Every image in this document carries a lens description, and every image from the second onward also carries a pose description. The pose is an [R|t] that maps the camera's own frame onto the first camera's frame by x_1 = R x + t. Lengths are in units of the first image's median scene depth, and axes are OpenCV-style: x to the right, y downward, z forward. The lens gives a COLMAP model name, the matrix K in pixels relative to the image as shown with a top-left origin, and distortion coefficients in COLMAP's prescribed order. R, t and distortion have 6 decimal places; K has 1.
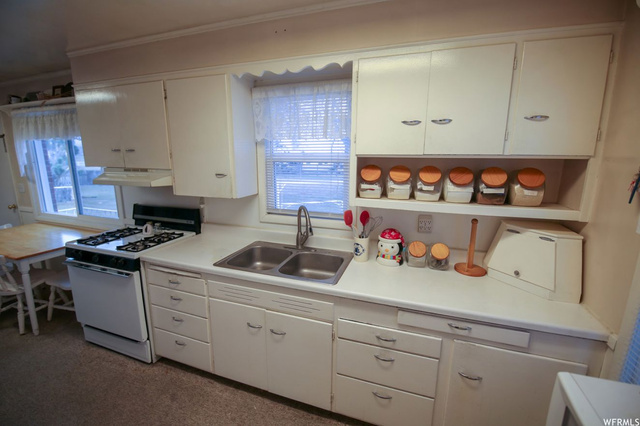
lens RADIAL K [[280.8, 0, 317.4], [0, 280.8, 211.8], [0, 0, 1]] dist [0.000524, -0.011515]
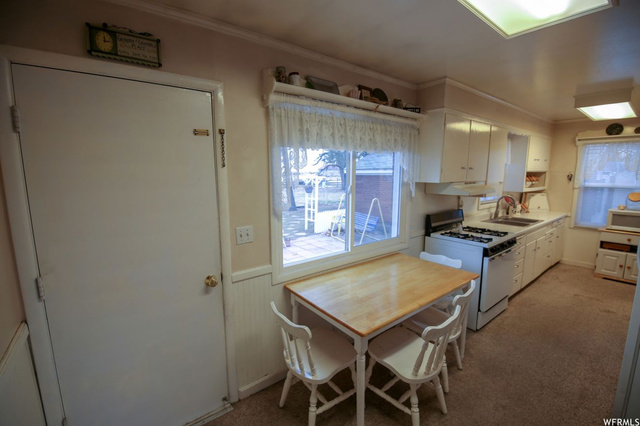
lens RADIAL K [[279.7, 0, 320.0], [0, 279.7, 213.0], [0, 0, 1]] dist [-0.000695, -0.000245]
pose [[0.539601, -0.134763, 0.831066, -2.125352], [0.160621, 0.985454, 0.055509, -0.192631], [-0.826457, 0.103534, 0.553398, 0.851847]]
